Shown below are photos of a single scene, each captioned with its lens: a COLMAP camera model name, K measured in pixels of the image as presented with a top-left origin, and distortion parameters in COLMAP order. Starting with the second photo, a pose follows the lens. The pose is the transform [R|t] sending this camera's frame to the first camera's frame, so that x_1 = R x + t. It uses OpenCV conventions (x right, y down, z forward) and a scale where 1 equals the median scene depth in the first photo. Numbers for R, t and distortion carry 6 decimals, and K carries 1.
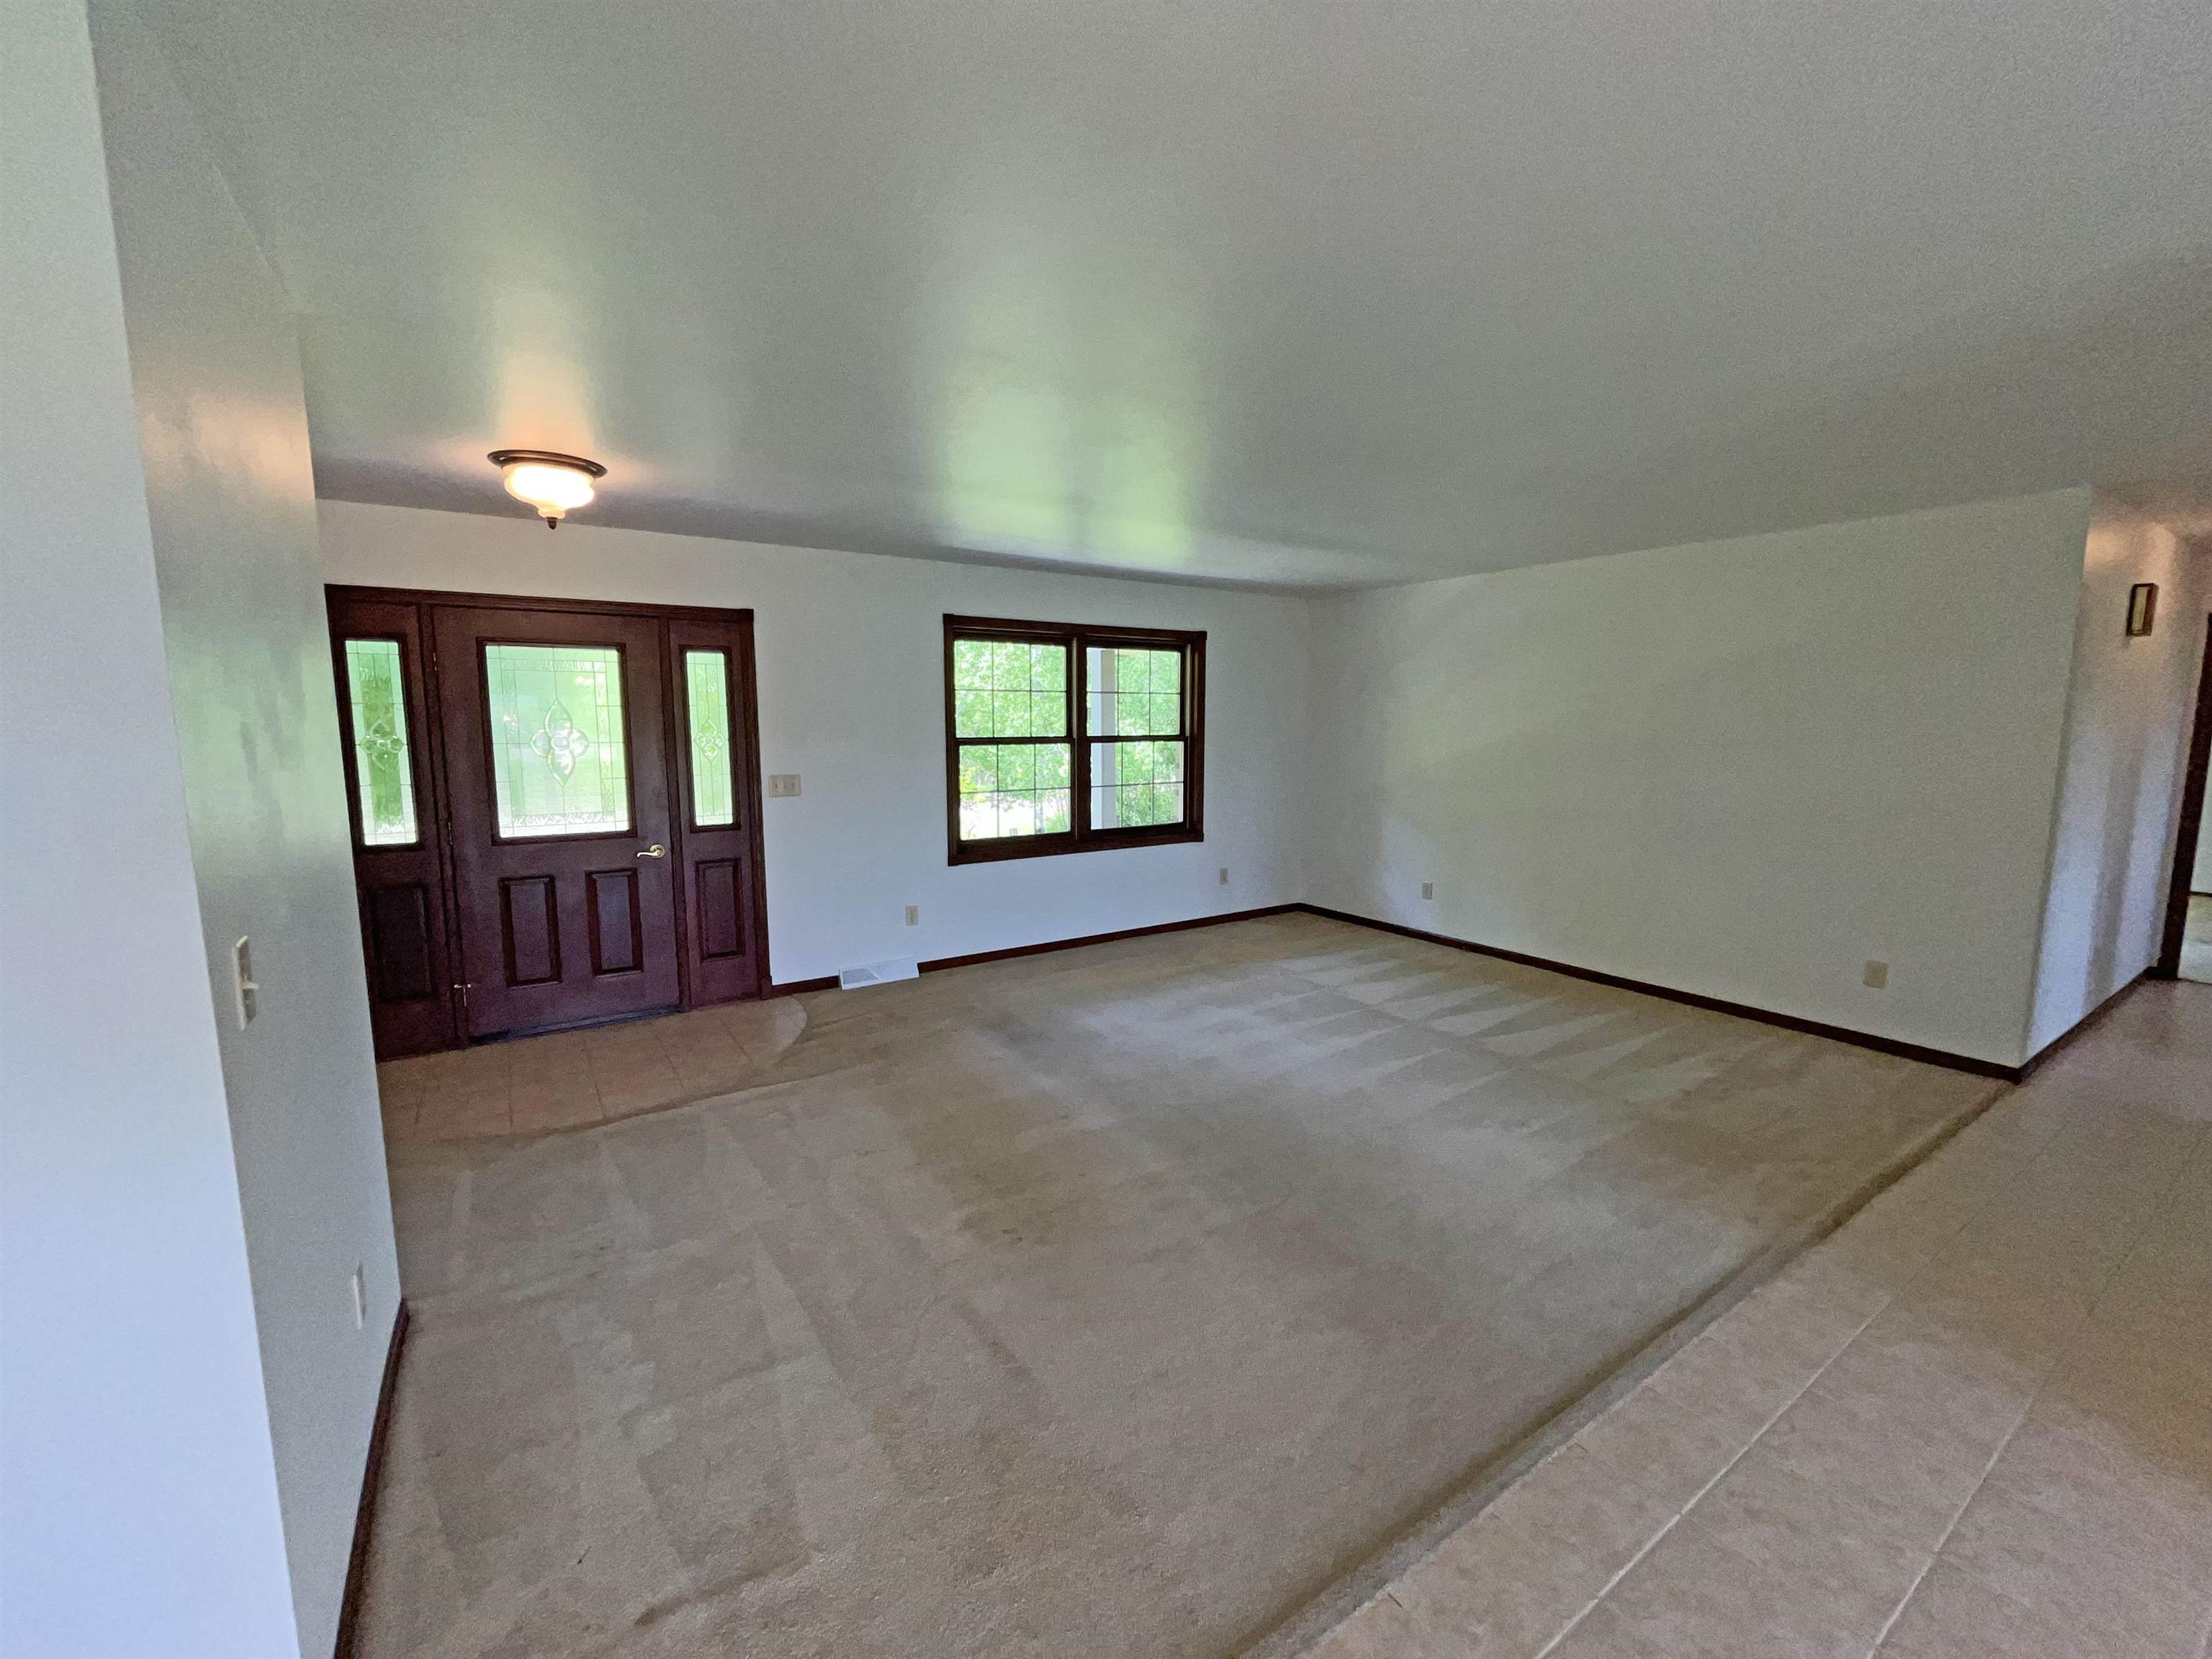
lens RADIAL K [[903.4, 0, 1103.8], [0, 903.4, 826.8], [0, 0, 1]] dist [-0.000348, 0.000231]
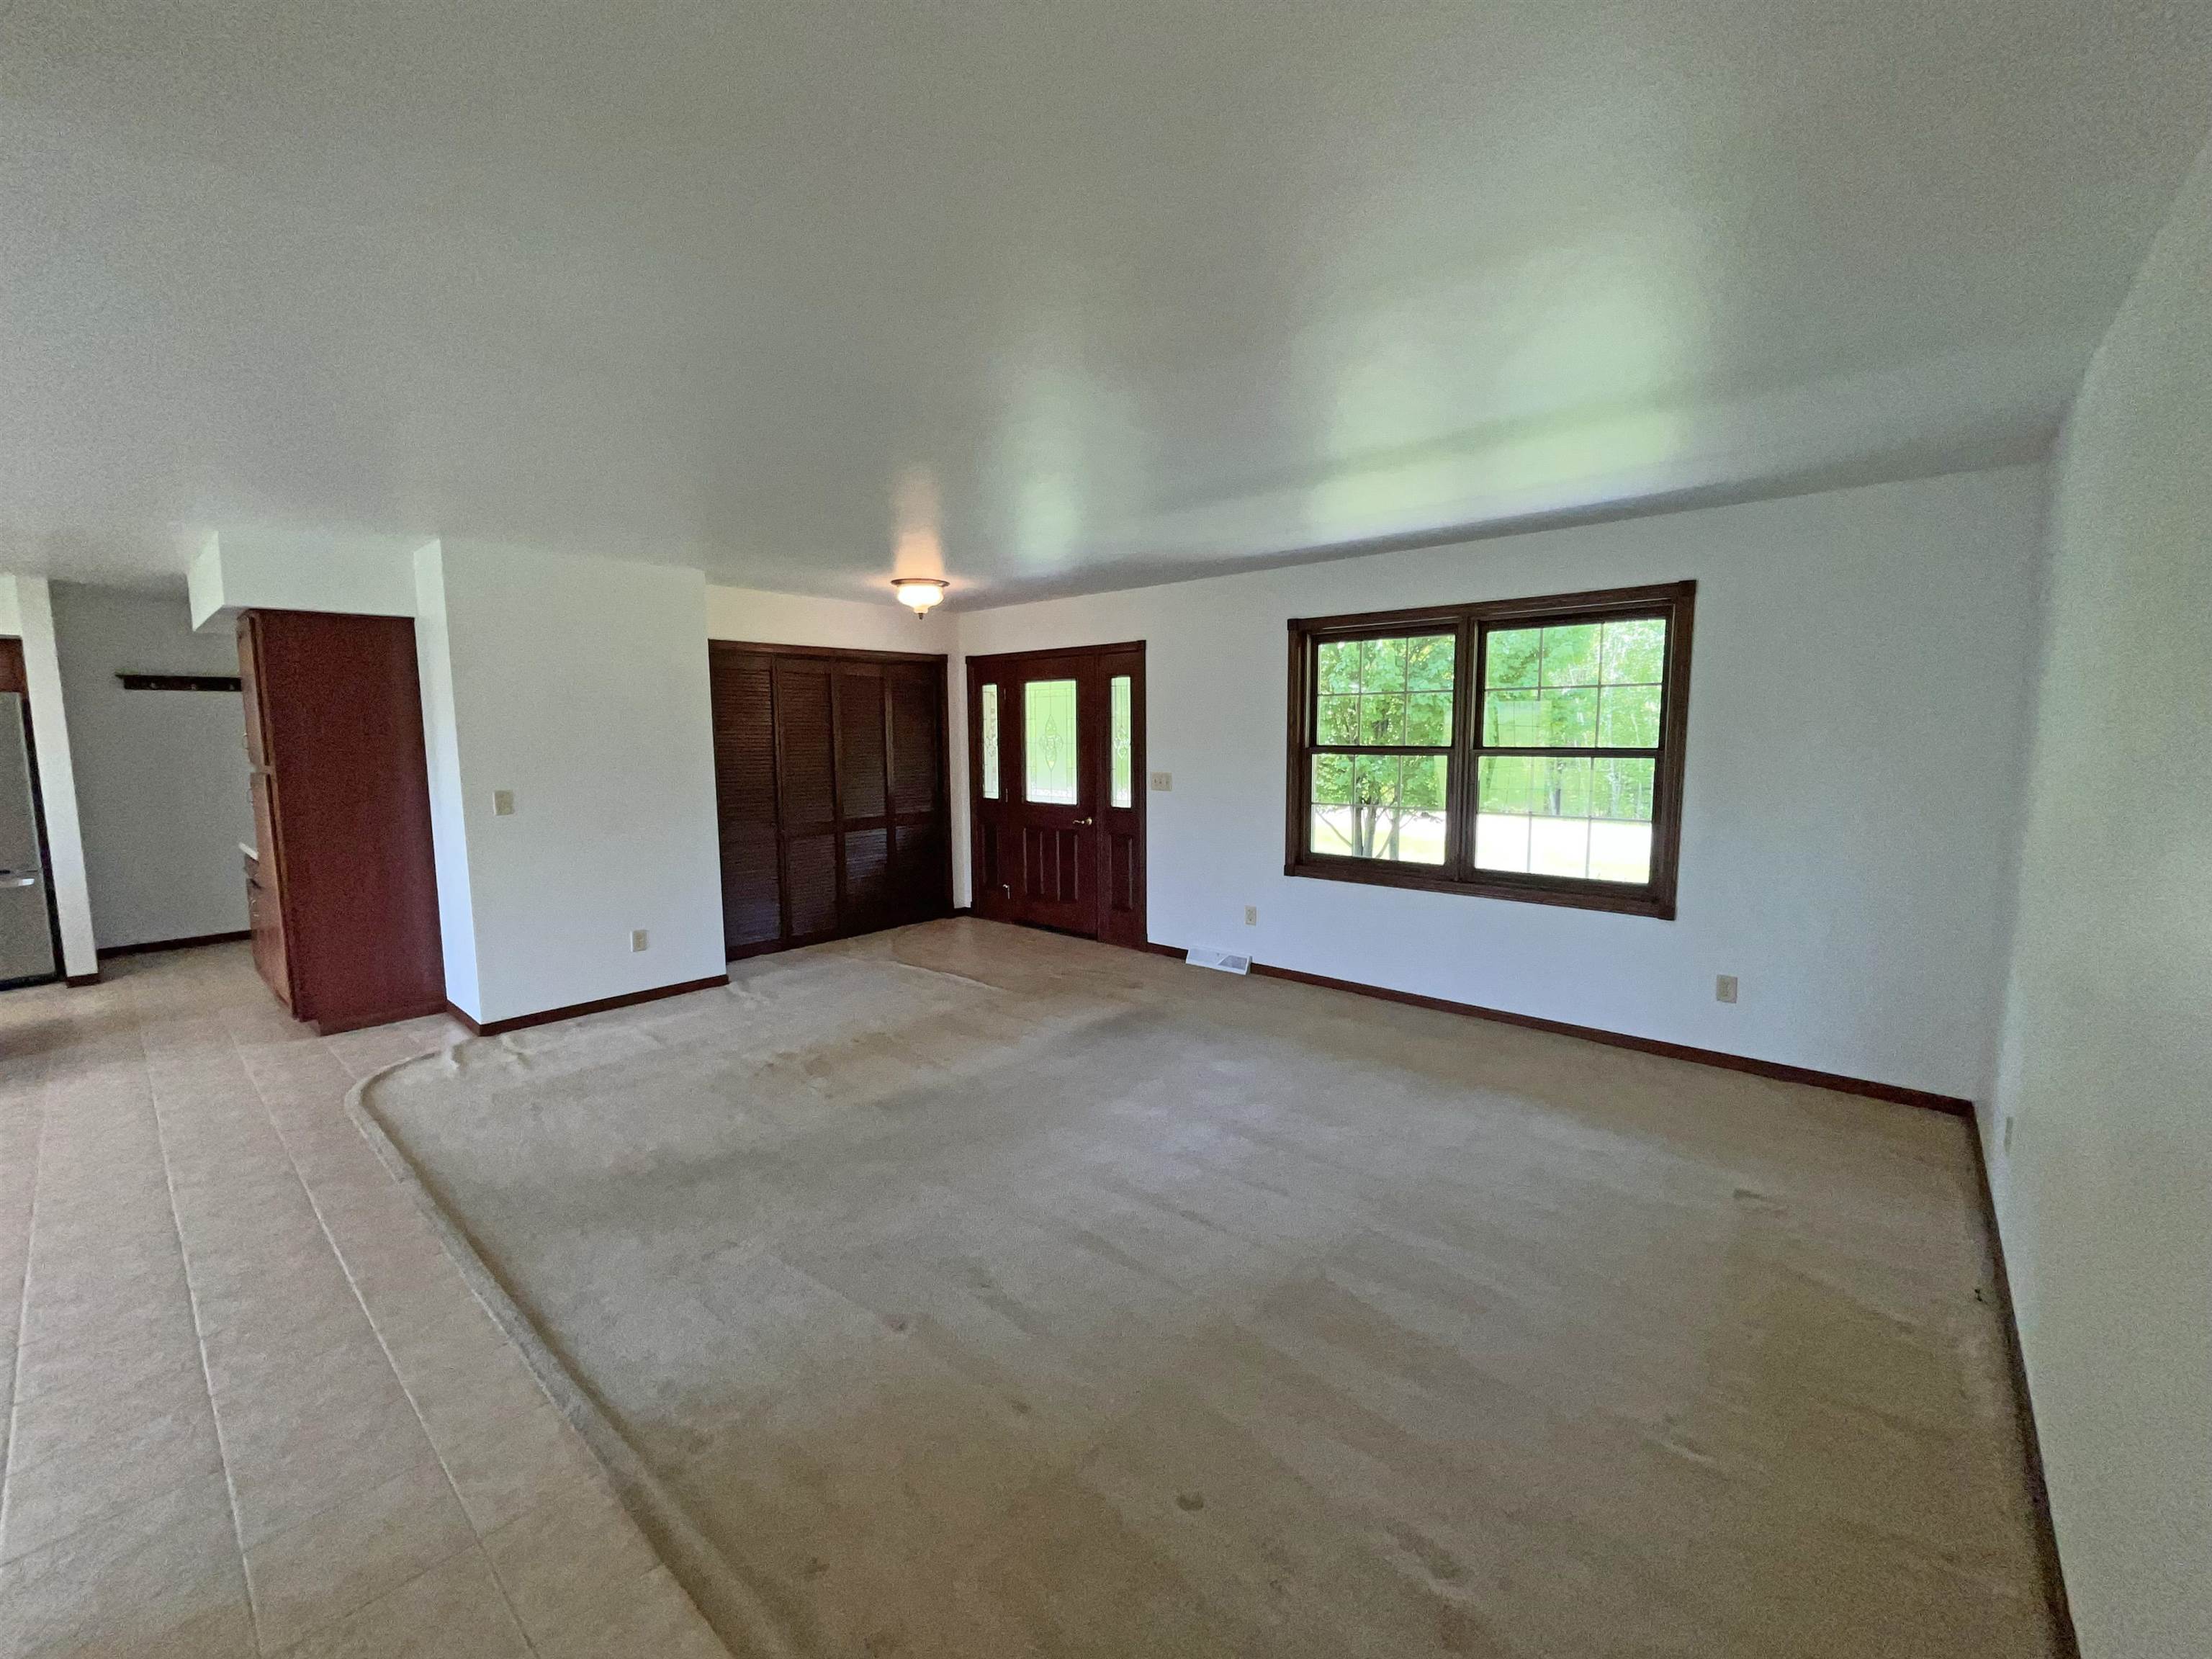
lens RADIAL K [[903.4, 0, 1103.8], [0, 903.4, 826.8], [0, 0, 1]] dist [-0.000348, 0.000231]
pose [[0.252259, 0.102722, -0.962192, 0.747907], [-0.108761, 0.991059, 0.077290, -0.065980], [0.961528, 0.085152, 0.261175, 0.569960]]
